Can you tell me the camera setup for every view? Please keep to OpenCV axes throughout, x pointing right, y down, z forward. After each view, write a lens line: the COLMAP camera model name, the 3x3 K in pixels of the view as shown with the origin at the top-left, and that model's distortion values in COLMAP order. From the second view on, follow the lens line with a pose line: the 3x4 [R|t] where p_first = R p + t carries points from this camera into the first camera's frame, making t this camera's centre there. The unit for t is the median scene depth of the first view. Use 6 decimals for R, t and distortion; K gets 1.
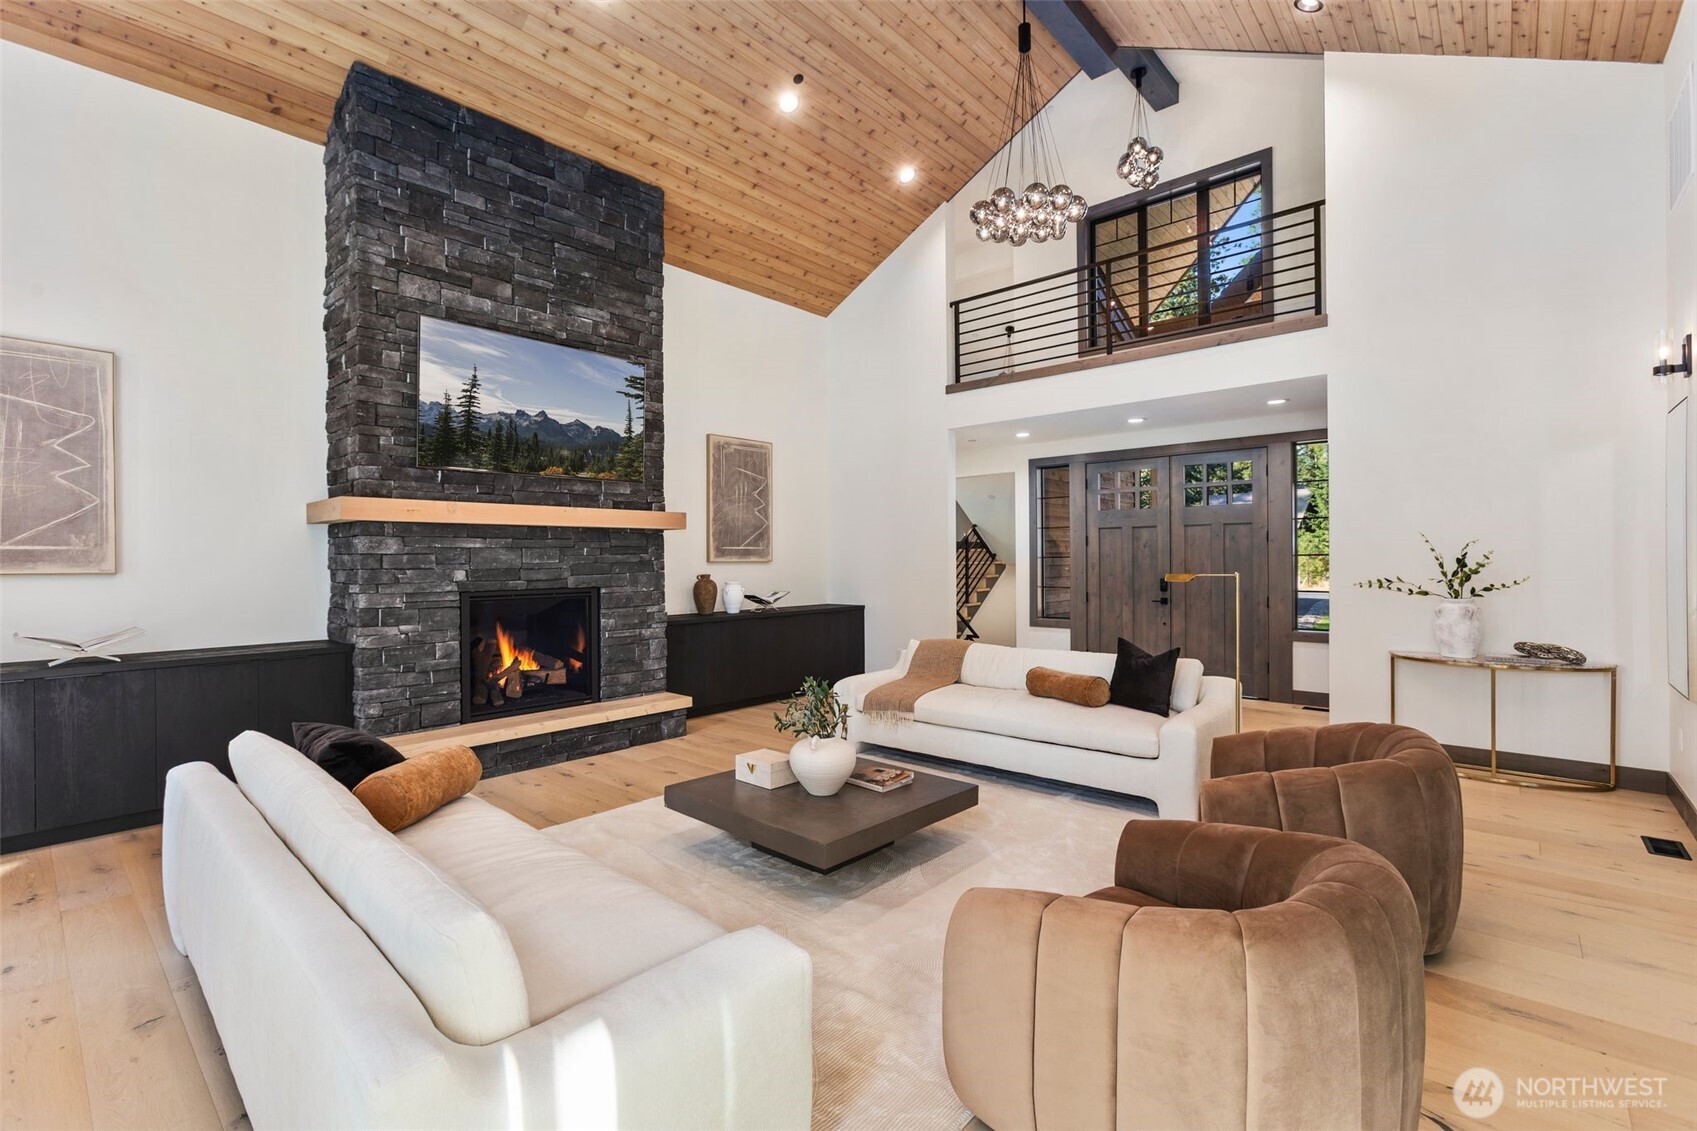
lens RADIAL K [[748.2, 0, 836.5], [0, 748.2, 554.7], [0, 0, 1]] dist [0.001945, 0.001214]
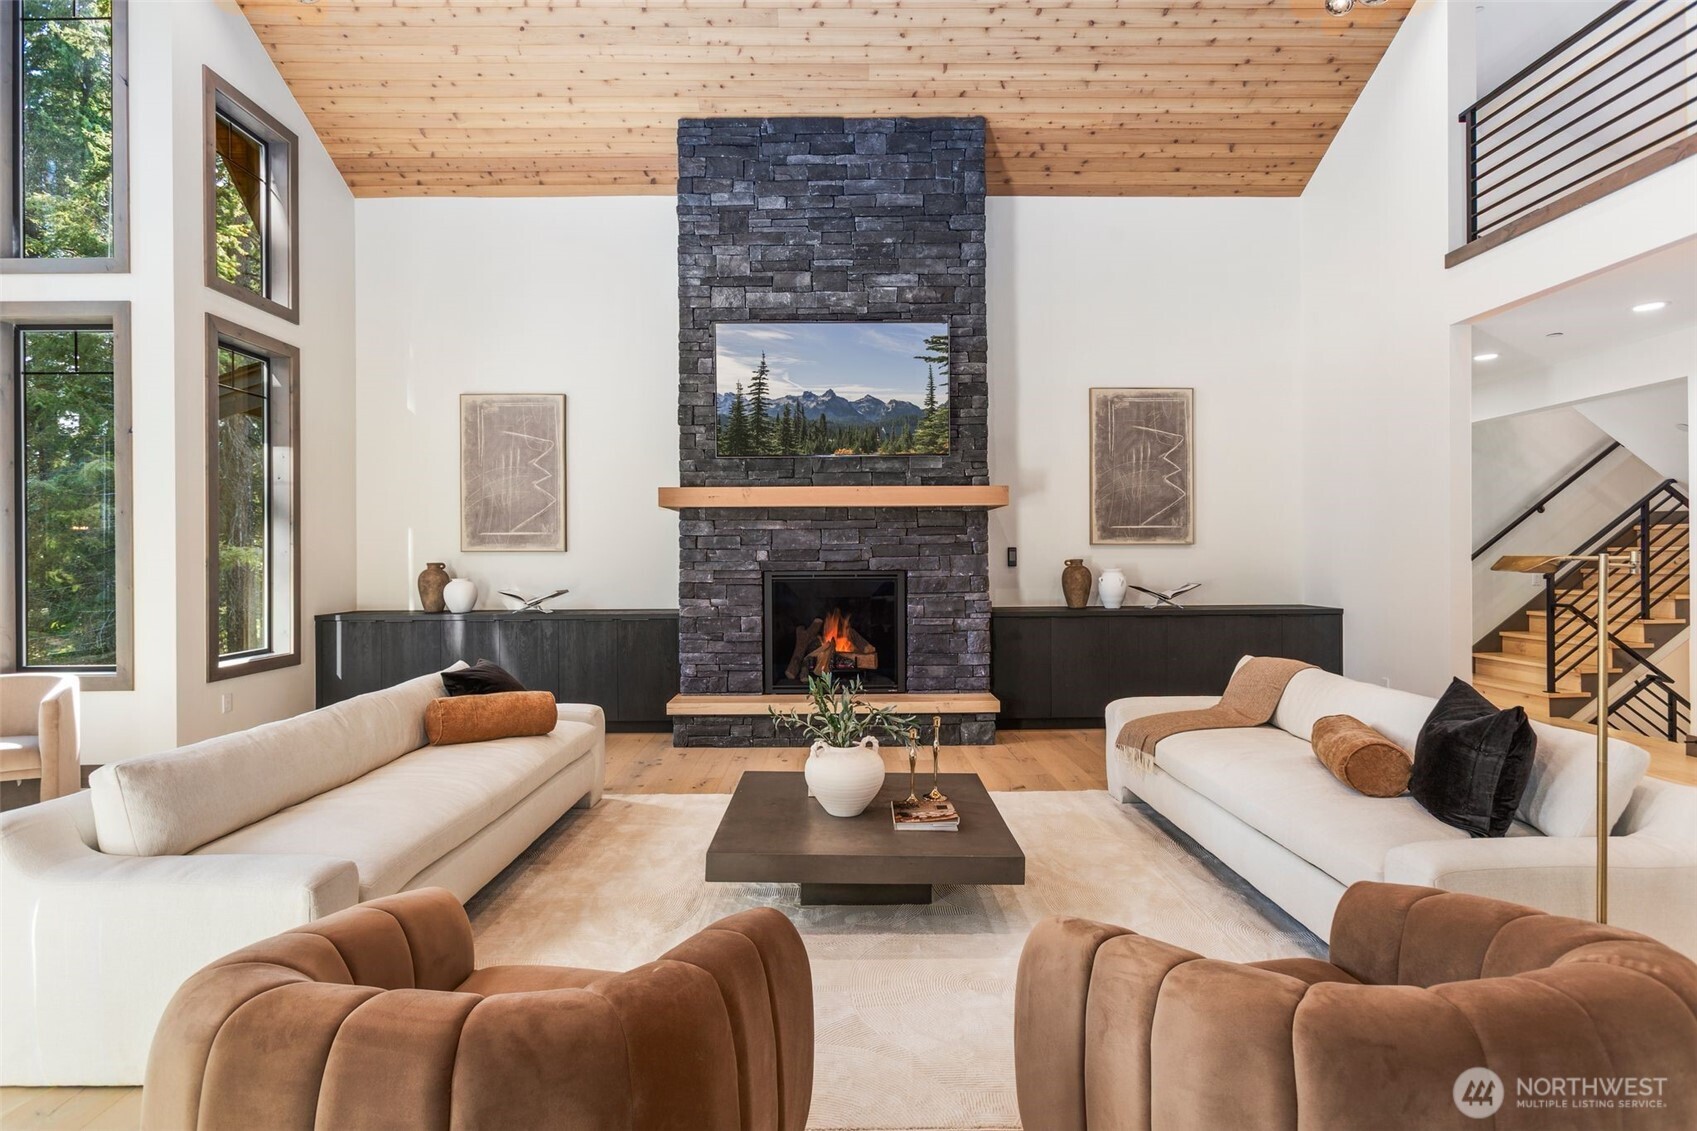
lens RADIAL K [[844.0, 0, 839.3], [0, 844.0, 548.7], [0, 0, 1]] dist [-0.002687, 0.000347]
pose [[0.683941, -0.003147, -0.729530, 0.400331], [0.004302, 0.999991, -0.000281, 0.016623], [0.729524, -0.002946, 0.683949, 0.219787]]
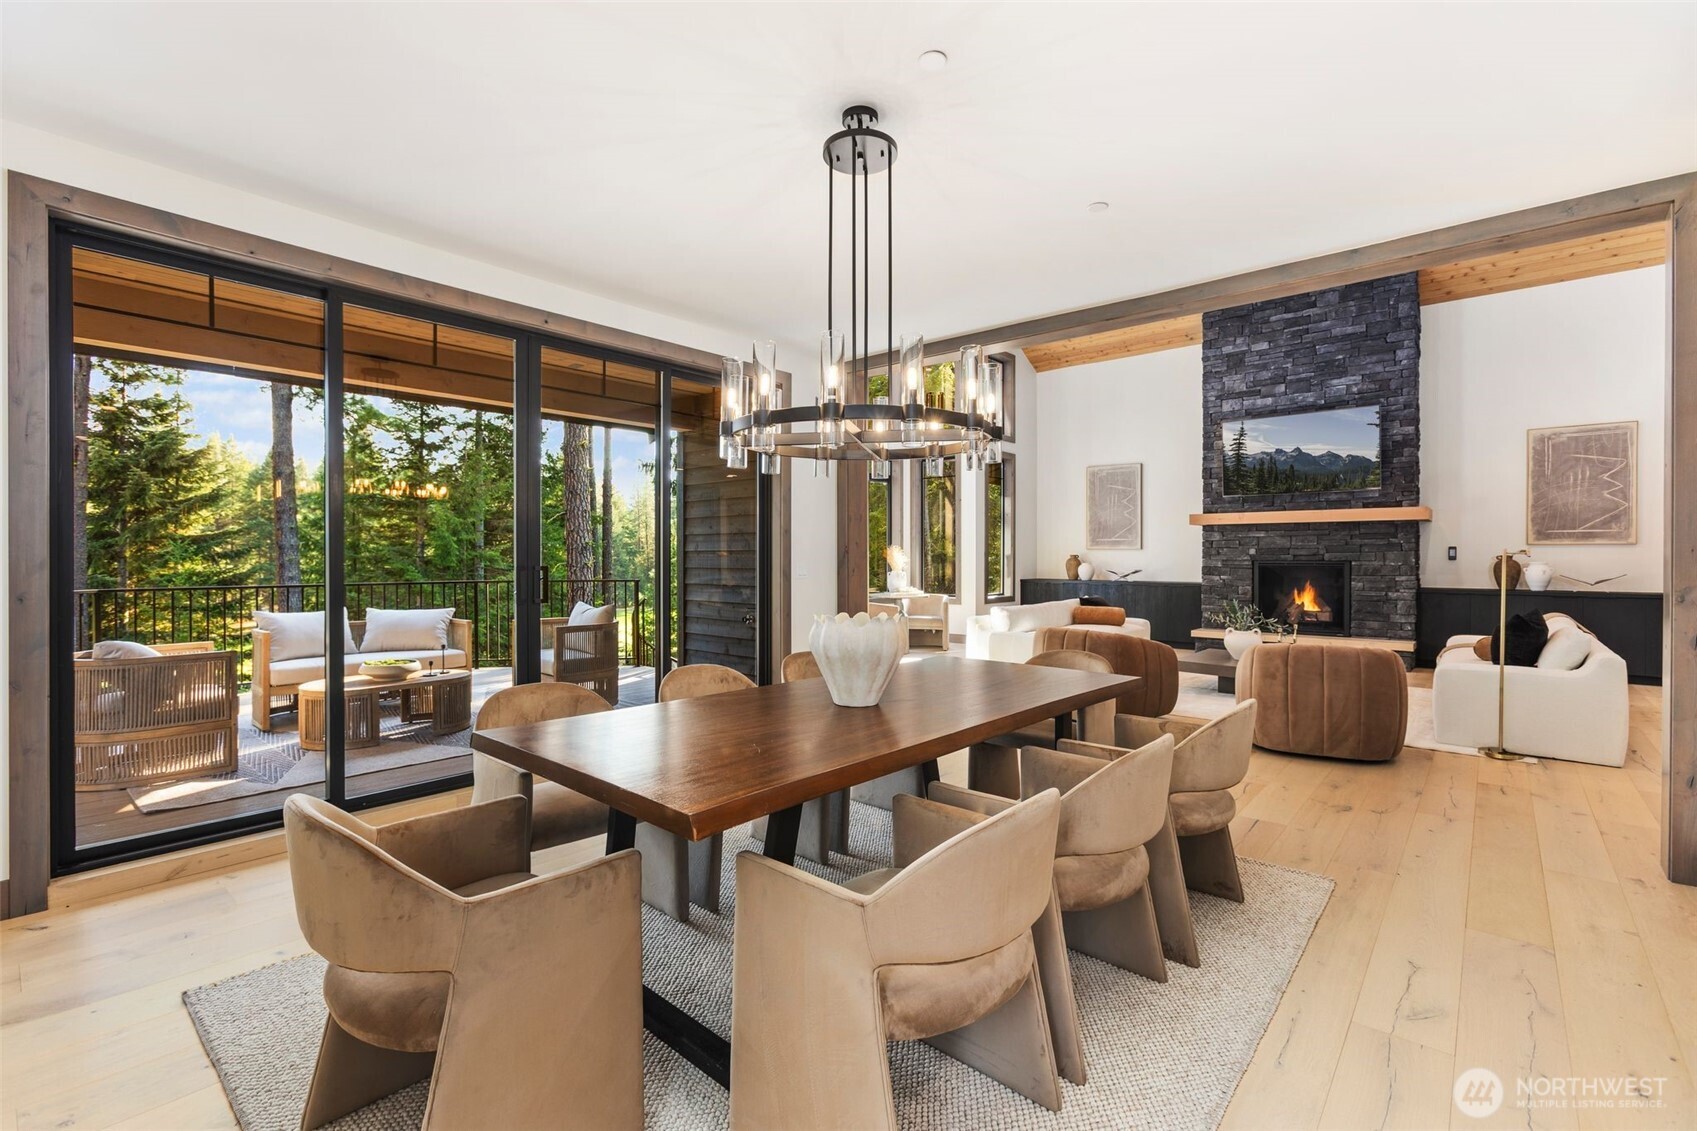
lens RADIAL K [[742.9, 0, 857.7], [0, 742.9, 559.2], [0, 0, 1]] dist [-0.000266, 0.000533]
pose [[0.031440, 0.014543, -0.999400, 1.157314], [0.005102, 0.999879, 0.014711, 0.012825], [0.999493, -0.005561, 0.031362, -0.038438]]
